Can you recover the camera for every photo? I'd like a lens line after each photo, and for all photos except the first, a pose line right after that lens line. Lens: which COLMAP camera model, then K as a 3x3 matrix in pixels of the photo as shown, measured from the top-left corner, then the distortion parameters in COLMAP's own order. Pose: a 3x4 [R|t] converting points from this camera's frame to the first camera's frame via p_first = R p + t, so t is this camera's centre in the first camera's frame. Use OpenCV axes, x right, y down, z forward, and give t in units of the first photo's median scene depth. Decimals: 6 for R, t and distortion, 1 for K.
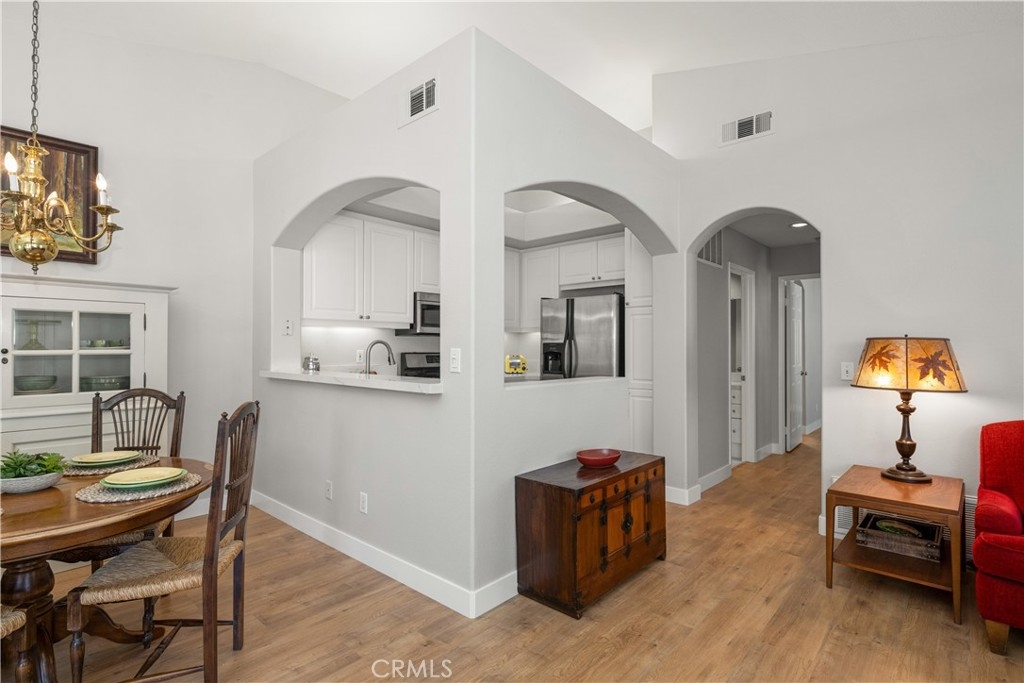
lens RADIAL K [[503.7, 0, 512.0], [0, 503.7, 341.5], [0, 0, 1]] dist [0.002007, -0.001608]
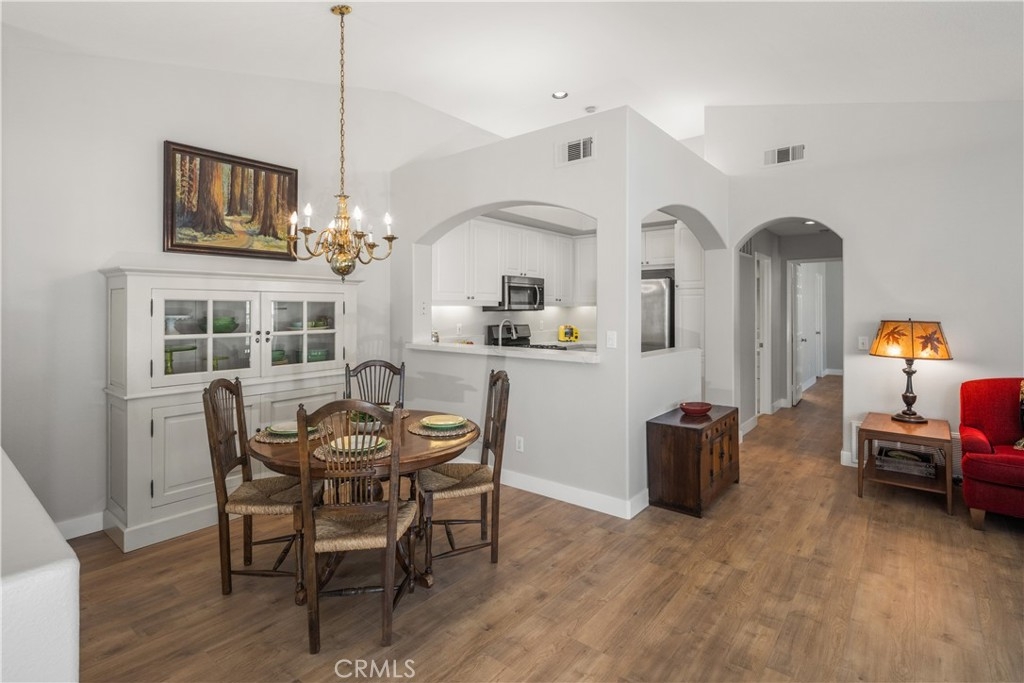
lens RADIAL K [[498.6, 0, 511.6], [0, 498.6, 306.0], [0, 0, 1]] dist [-0.000285, -0.000310]
pose [[0.998680, 0.000249, 0.051359, -0.394014], [-0.000562, 0.999981, 0.006076, -0.055630], [-0.051356, -0.006097, 0.998662, -0.326194]]
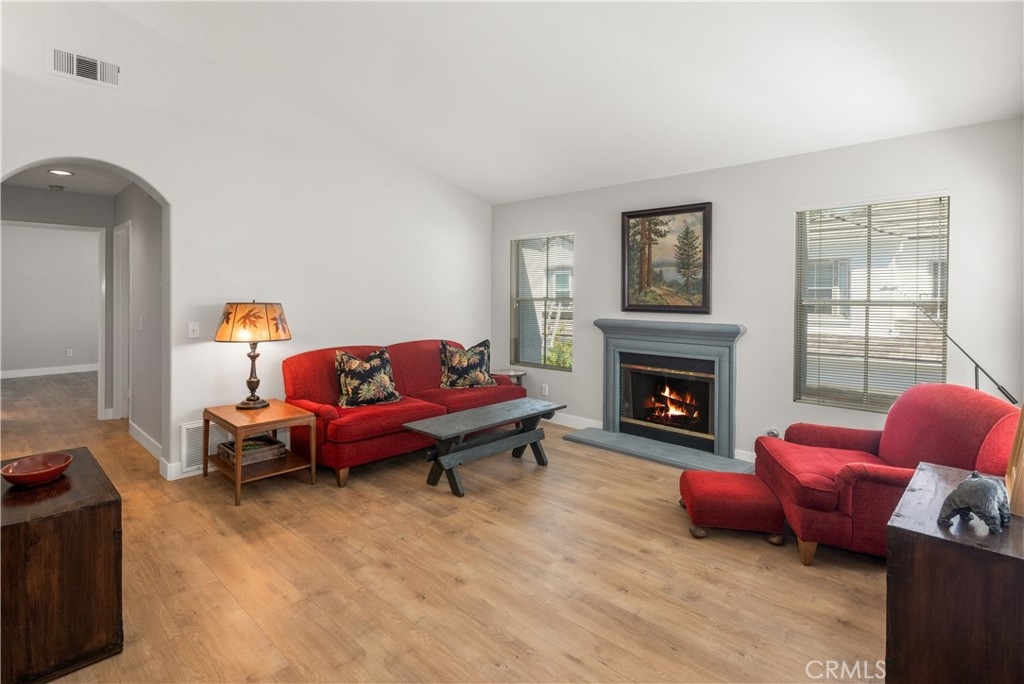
lens RADIAL K [[506.0, 0, 509.7], [0, 506.0, 297.7], [0, 0, 1]] dist [-0.000396, -0.000612]
pose [[0.028868, -0.005794, 0.999566, -0.548666], [-0.012930, 0.999897, 0.006170, -0.037413], [-0.999500, -0.013102, 0.028790, 0.277377]]
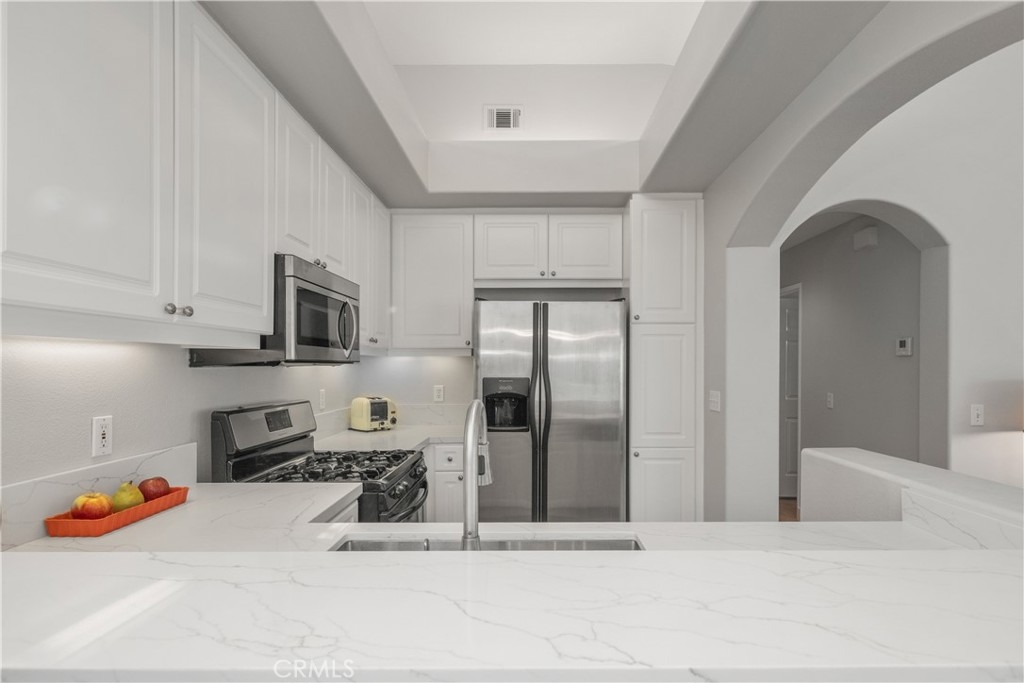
lens RADIAL K [[525.9, 0, 537.3], [0, 525.9, 365.2], [0, 0, 1]] dist [0.000340, -0.000181]
pose [[0.741301, -0.000596, 0.671173, -0.530799], [-0.007093, 0.999937, 0.008722, -0.030715], [-0.671136, -0.011226, 0.741250, 0.962071]]
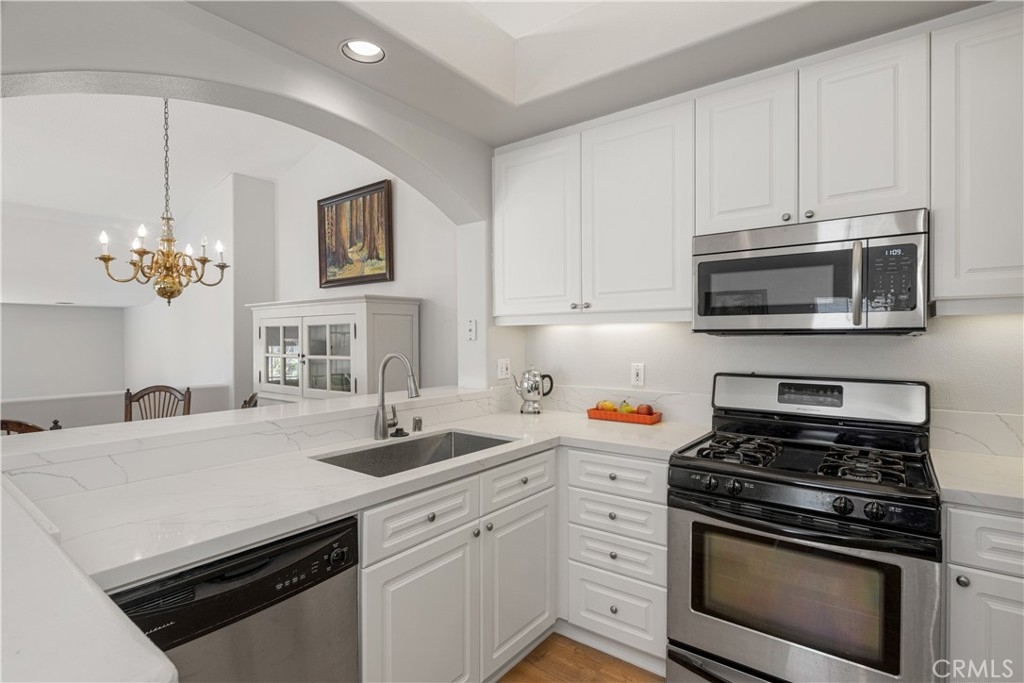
lens RADIAL K [[503.7, 0, 512.0], [0, 503.7, 341.5], [0, 0, 1]] dist [0.002007, -0.001608]
pose [[0.076978, 0.007946, -0.997001, 0.402017], [0.014062, 0.999860, 0.009054, -0.023062], [0.996934, -0.014717, 0.076856, 1.354698]]
